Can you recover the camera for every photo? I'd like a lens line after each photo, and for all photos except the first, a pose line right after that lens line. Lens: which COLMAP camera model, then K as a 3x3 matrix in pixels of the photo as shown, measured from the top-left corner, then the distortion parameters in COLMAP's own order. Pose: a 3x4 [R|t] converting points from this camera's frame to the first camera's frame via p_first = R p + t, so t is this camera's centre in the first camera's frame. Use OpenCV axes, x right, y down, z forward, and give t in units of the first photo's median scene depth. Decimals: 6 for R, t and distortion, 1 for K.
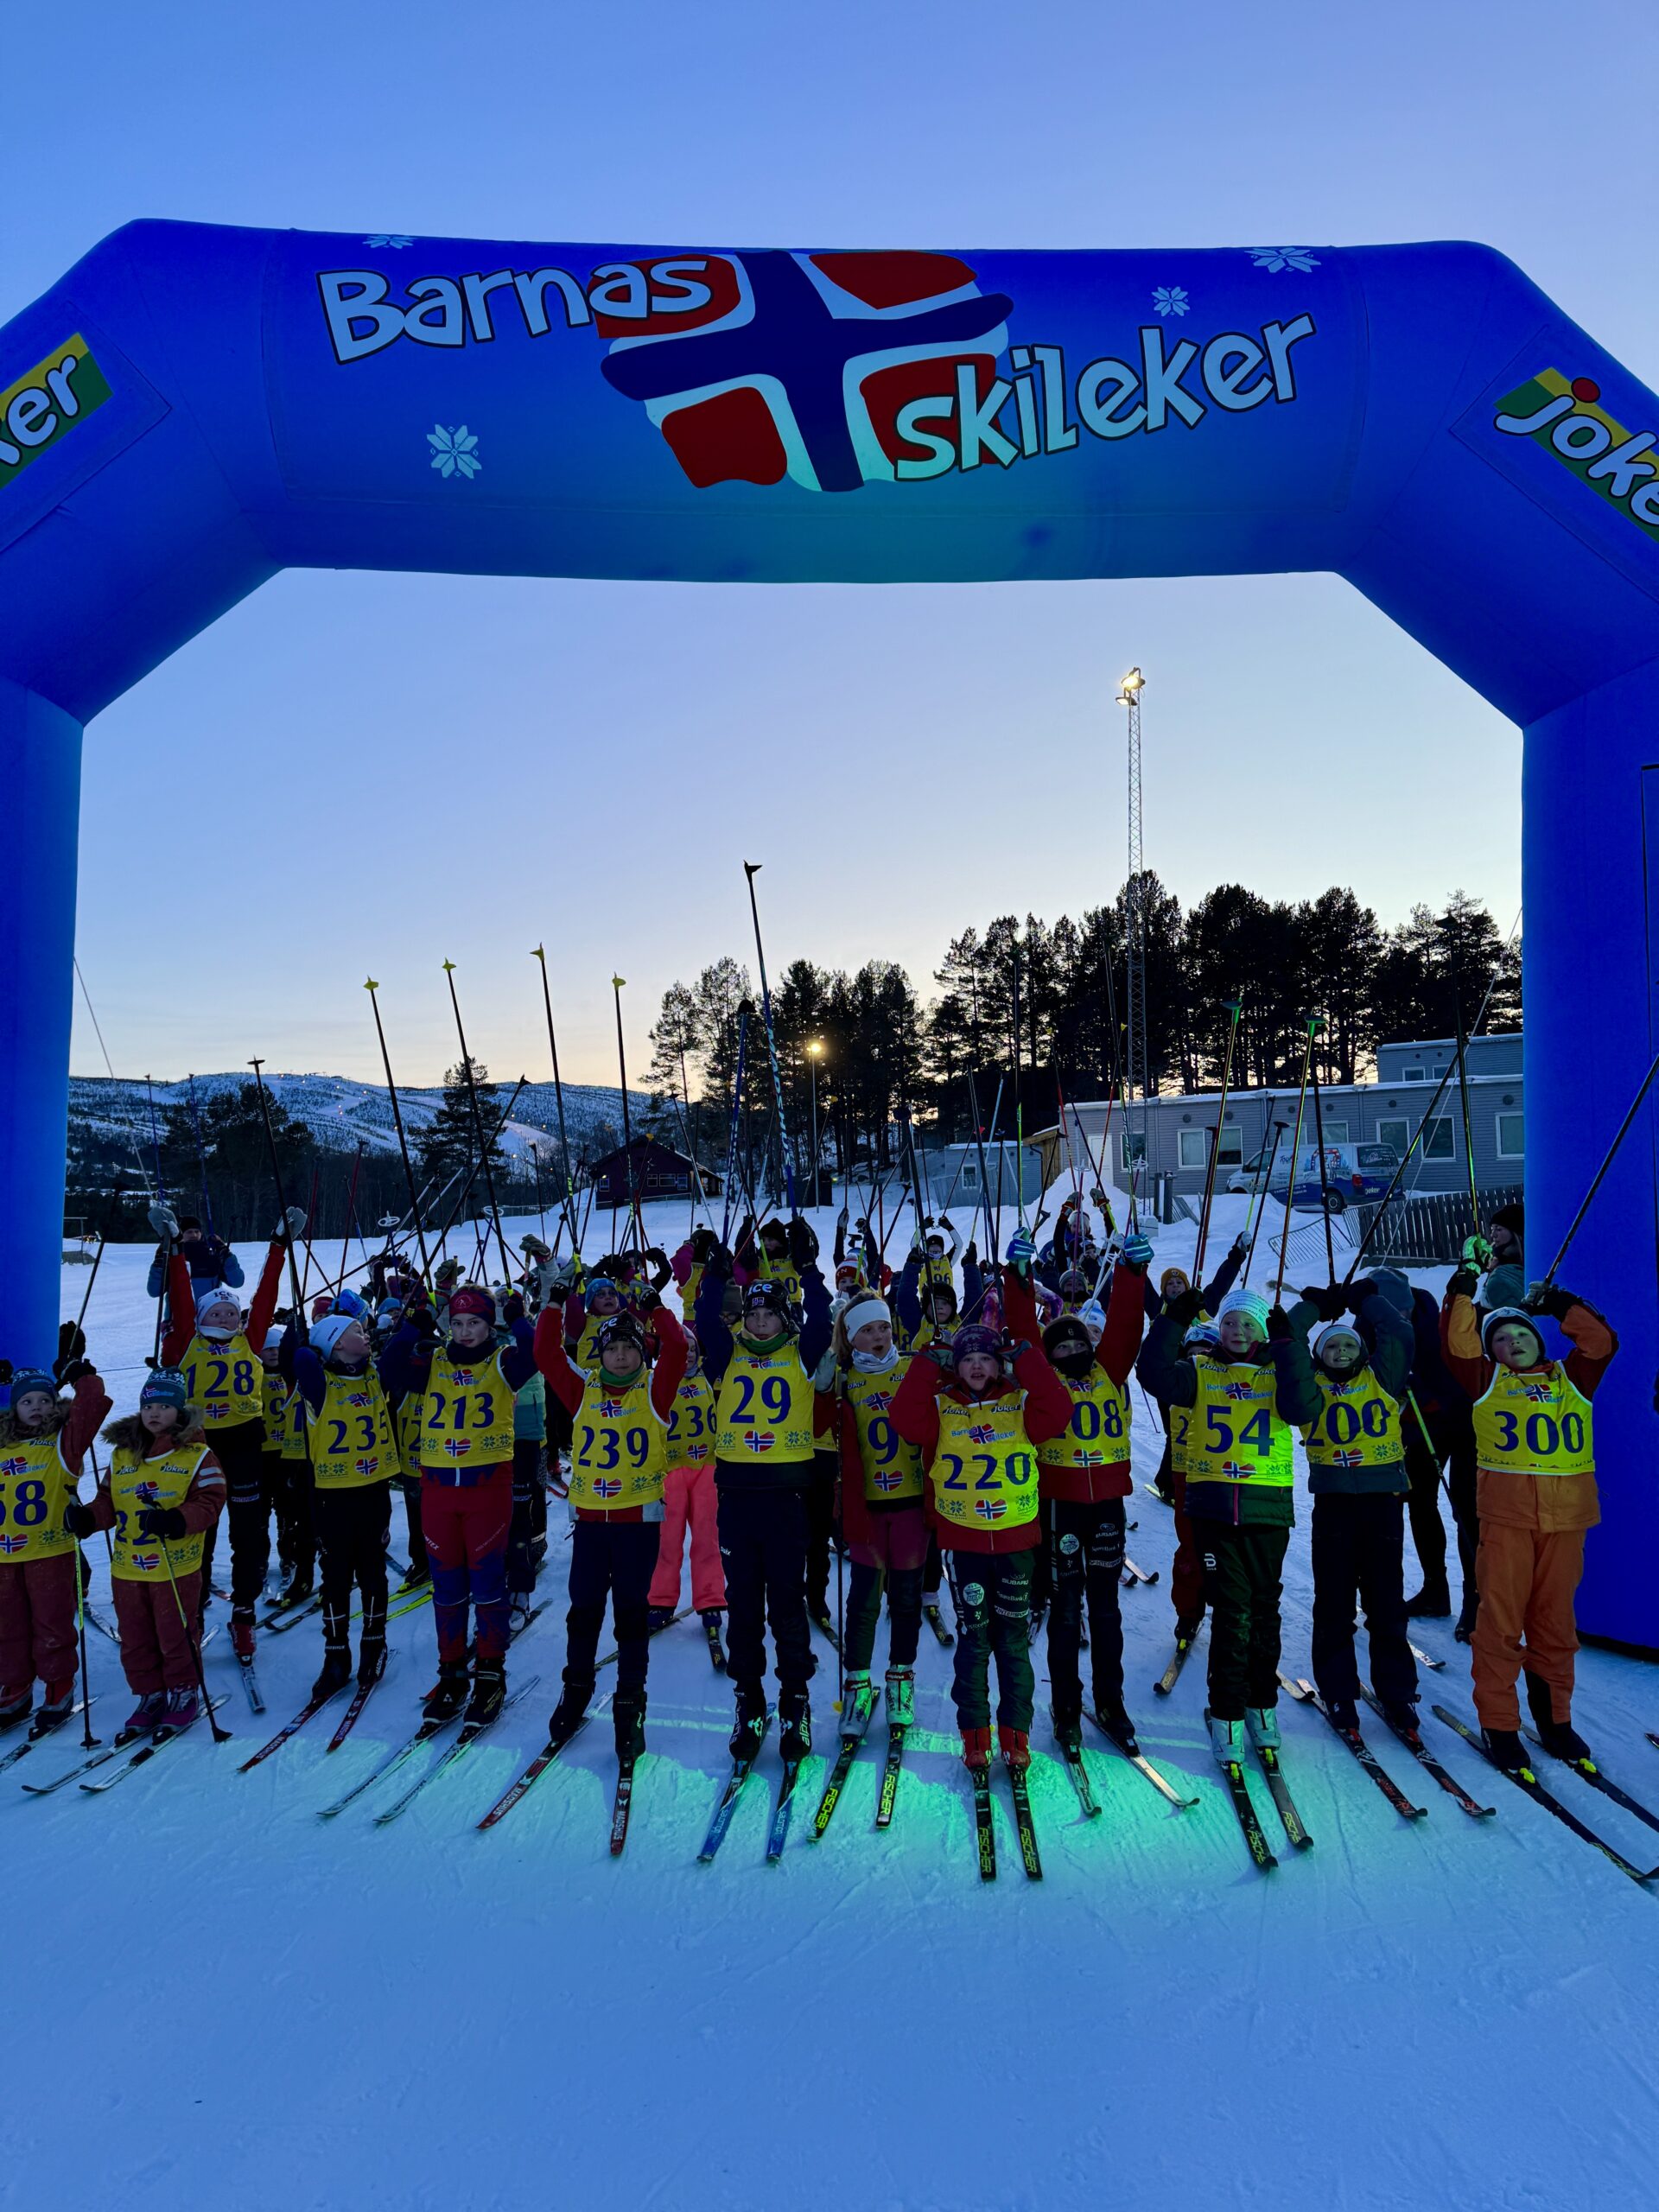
lens RADIAL K [[1541.4, 0, 786.3], [0, 1541.4, 1118.8], [0, 0, 1]] dist [0.035202, -0.031023]
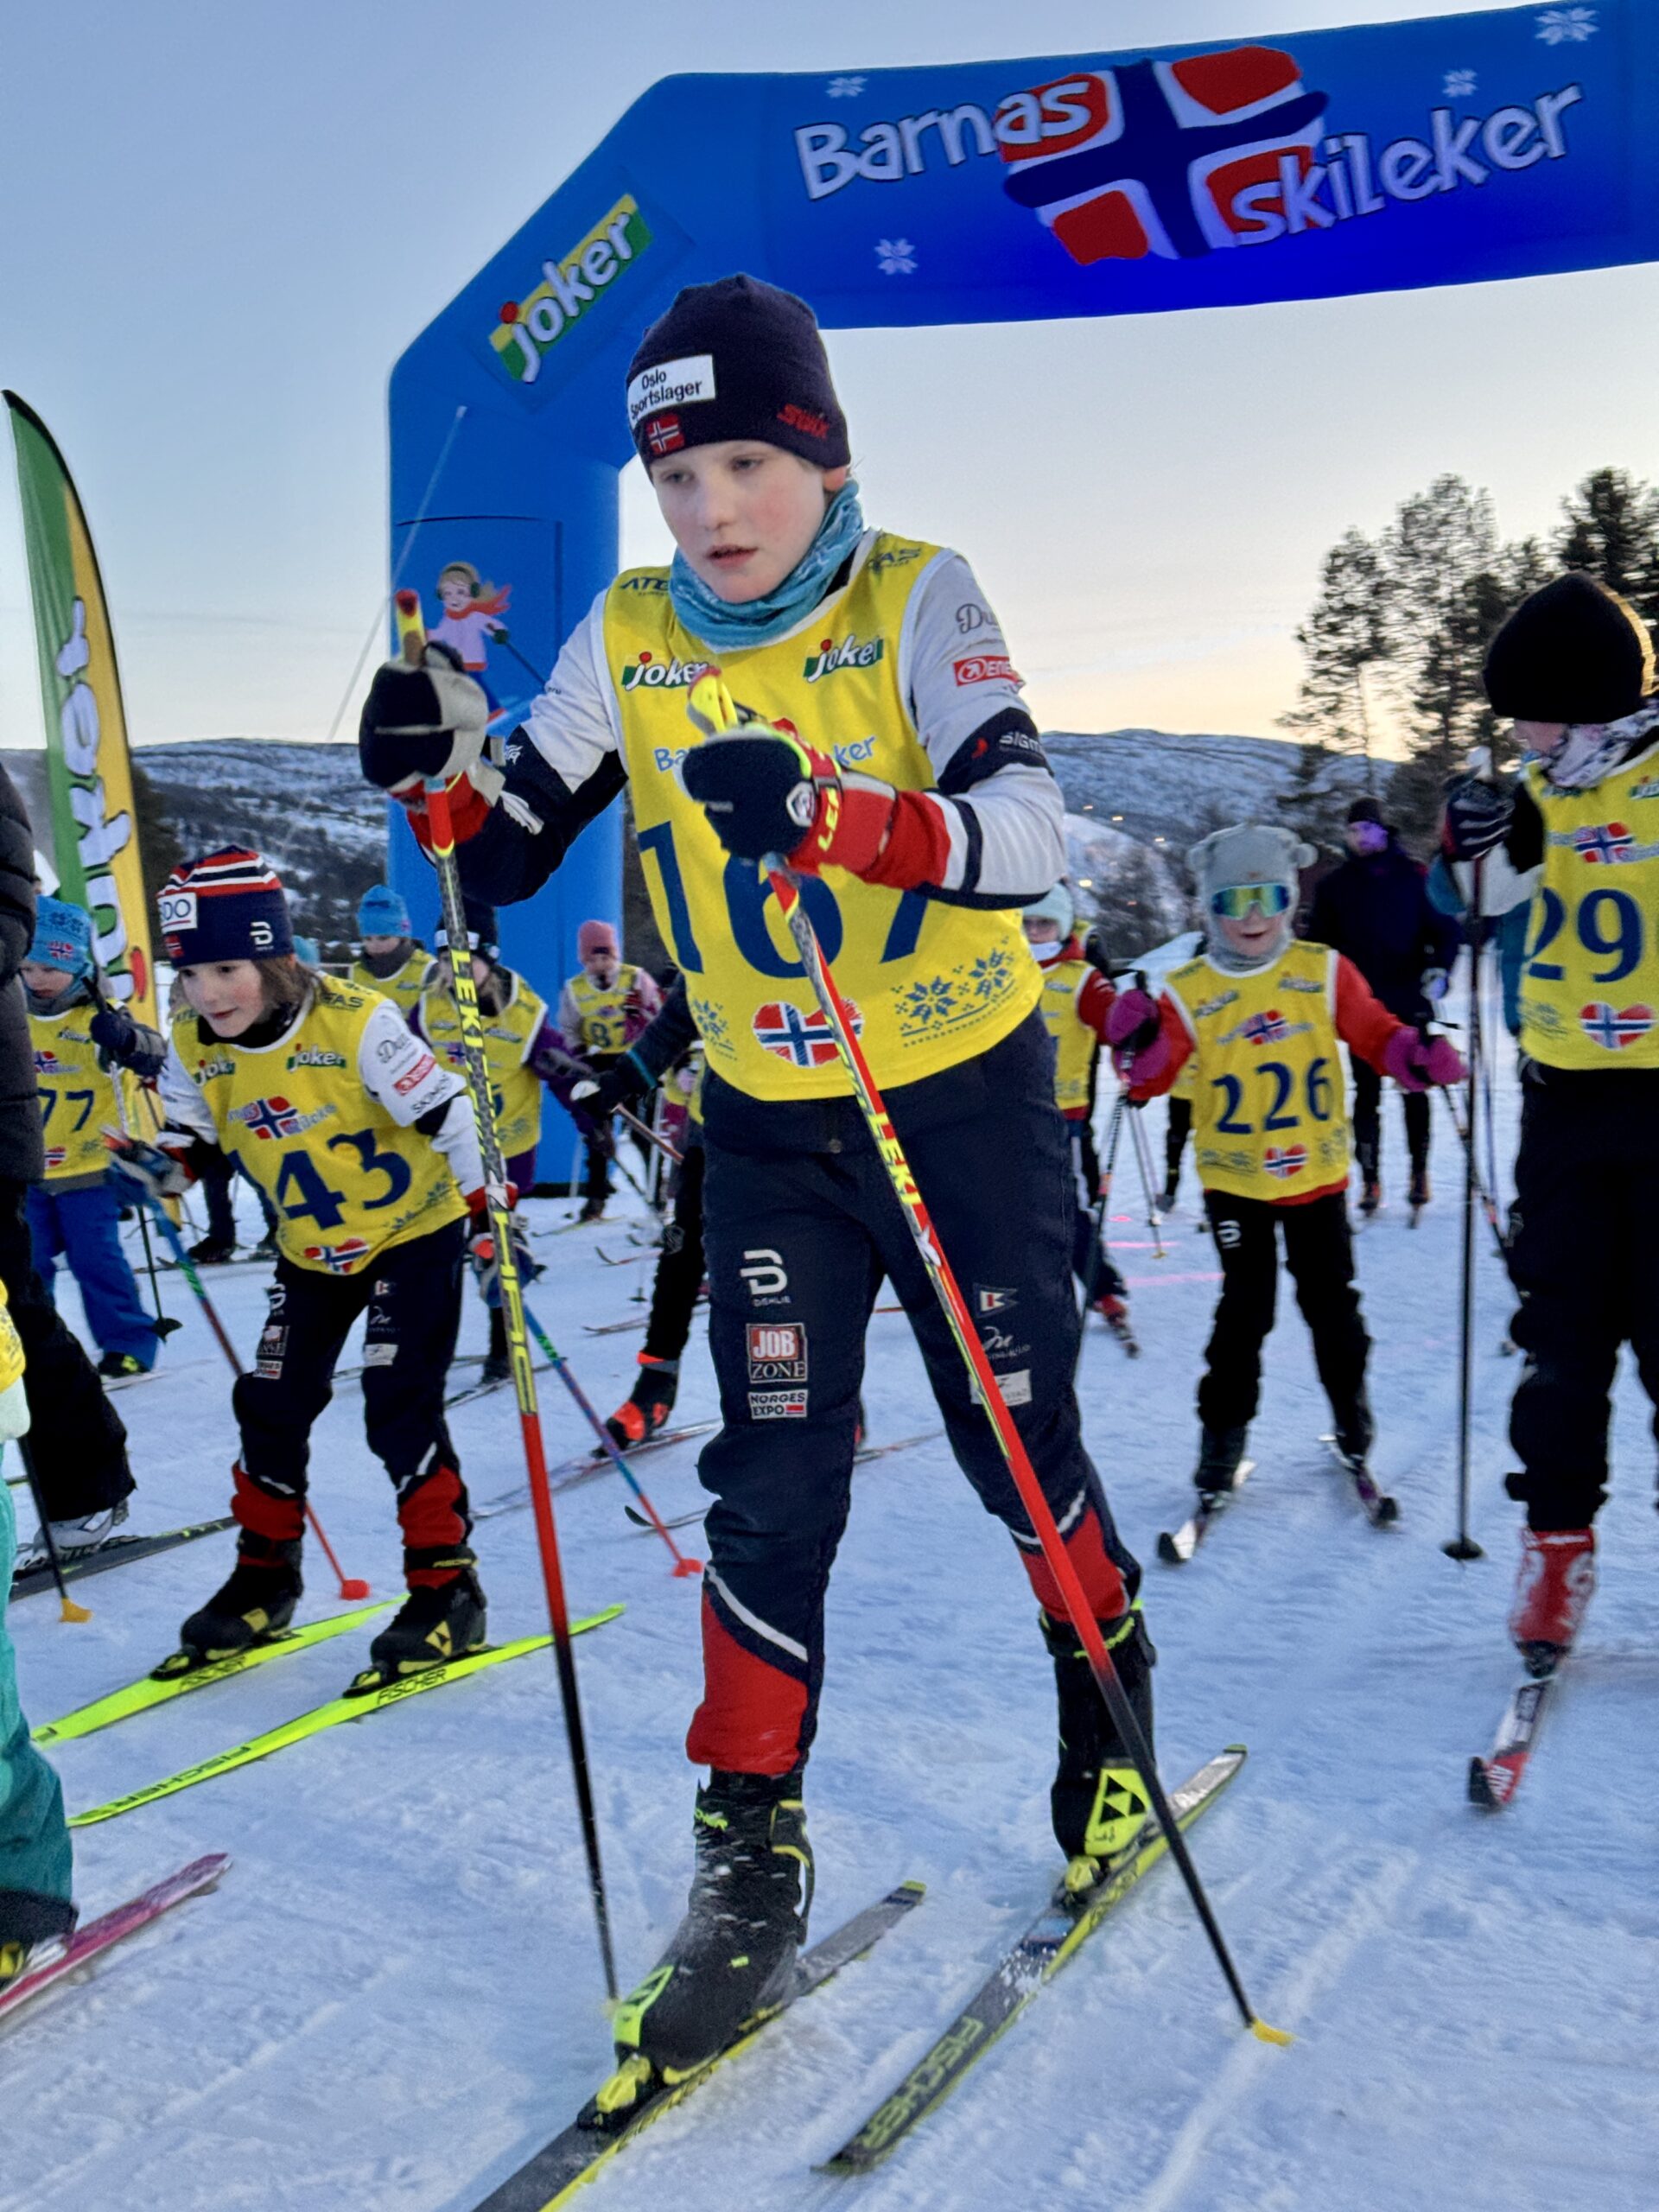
lens RADIAL K [[3042.9, 0, 831.3], [0, 3042.9, 1109.7], [0, 0, 1]] dist [0.104139, 0.000000]
pose [[0.969276, 0.001738, -0.245970, 0.358872], [0.022978, 0.994963, 0.097578, 0.034111], [0.244900, -0.100232, 0.964353, -1.530755]]
